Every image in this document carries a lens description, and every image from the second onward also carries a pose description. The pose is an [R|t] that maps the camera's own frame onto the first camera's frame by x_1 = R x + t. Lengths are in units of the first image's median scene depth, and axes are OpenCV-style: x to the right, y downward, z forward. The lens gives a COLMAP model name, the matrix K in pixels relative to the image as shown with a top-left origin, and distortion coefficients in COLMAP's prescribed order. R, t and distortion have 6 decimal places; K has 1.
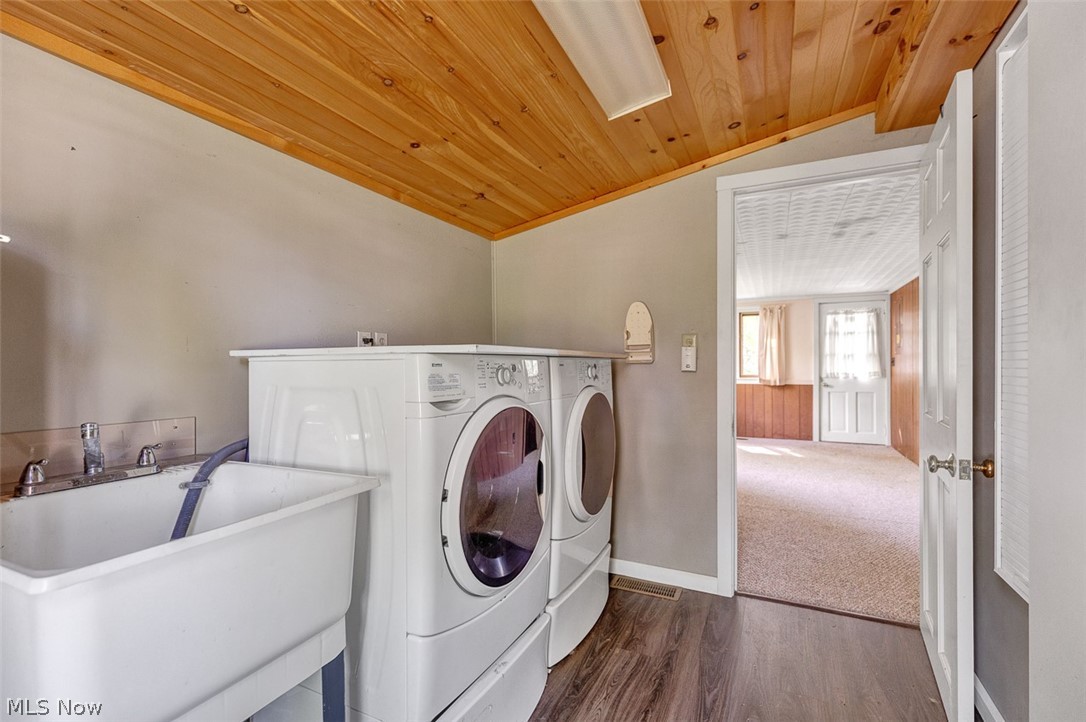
lens RADIAL K [[498.5, 0, 527.8], [0, 498.5, 367.1], [0, 0, 1]] dist [0.001262, -0.002673]
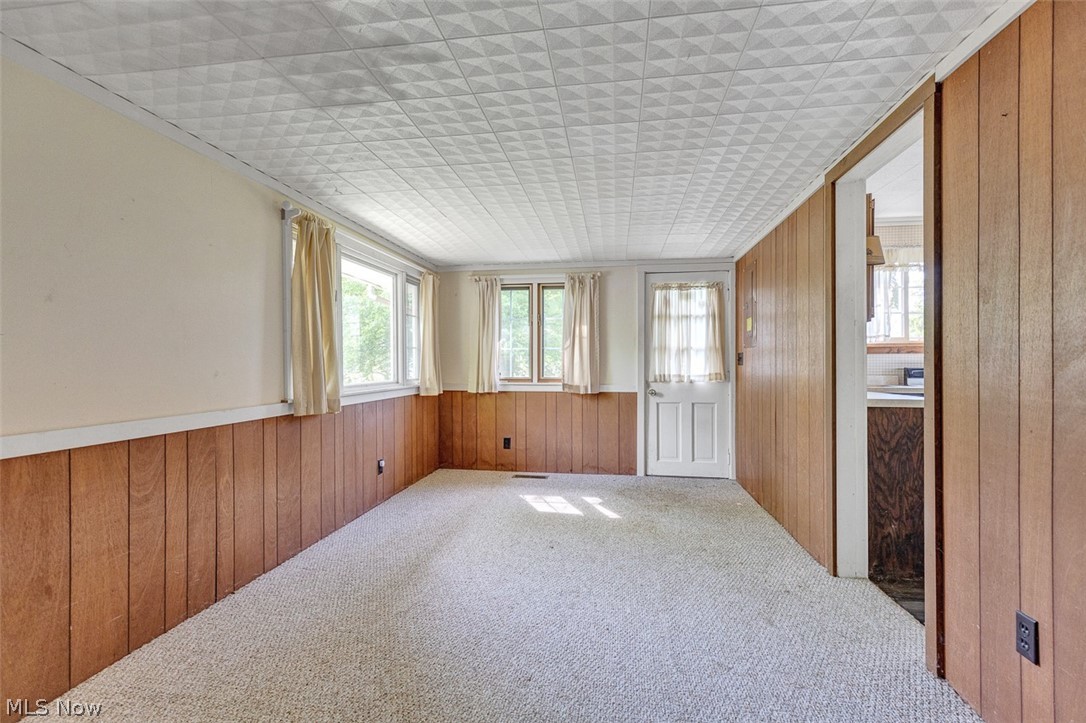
lens RADIAL K [[498.5, 0, 533.6], [0, 498.5, 363.7], [0, 0, 1]] dist [0.001262, -0.002673]
pose [[0.958204, 0.001142, 0.286082, 0.245679], [-0.001516, 0.999998, 0.001086, -0.004050], [-0.286081, -0.001474, 0.958204, 0.394262]]
